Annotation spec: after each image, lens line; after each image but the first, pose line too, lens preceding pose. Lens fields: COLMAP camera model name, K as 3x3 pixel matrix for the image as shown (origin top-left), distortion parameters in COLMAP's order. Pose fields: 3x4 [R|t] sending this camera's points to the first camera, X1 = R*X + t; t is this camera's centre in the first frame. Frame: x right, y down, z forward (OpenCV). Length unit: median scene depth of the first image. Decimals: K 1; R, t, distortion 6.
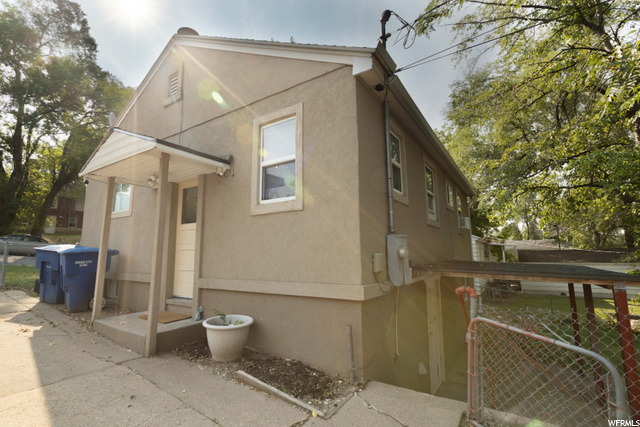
lens RADIAL K [[291.2, 0, 320.3], [0, 291.2, 213.3], [0, 0, 1]] dist [-0.002202, -0.000235]
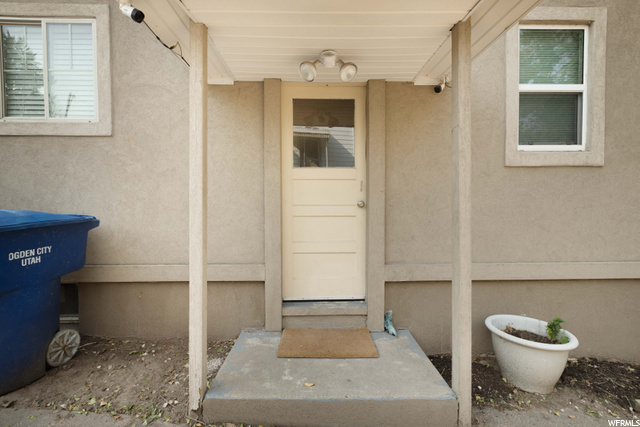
lens RADIAL K [[293.2, 0, 320.1], [0, 293.2, 212.8], [0, 0, 1]] dist [-0.001157, -0.000153]
pose [[0.831775, -0.007021, 0.555069, -0.846443], [-0.078816, 0.988296, 0.130607, 0.051492], [-0.549489, -0.152384, 0.821487, 0.606462]]
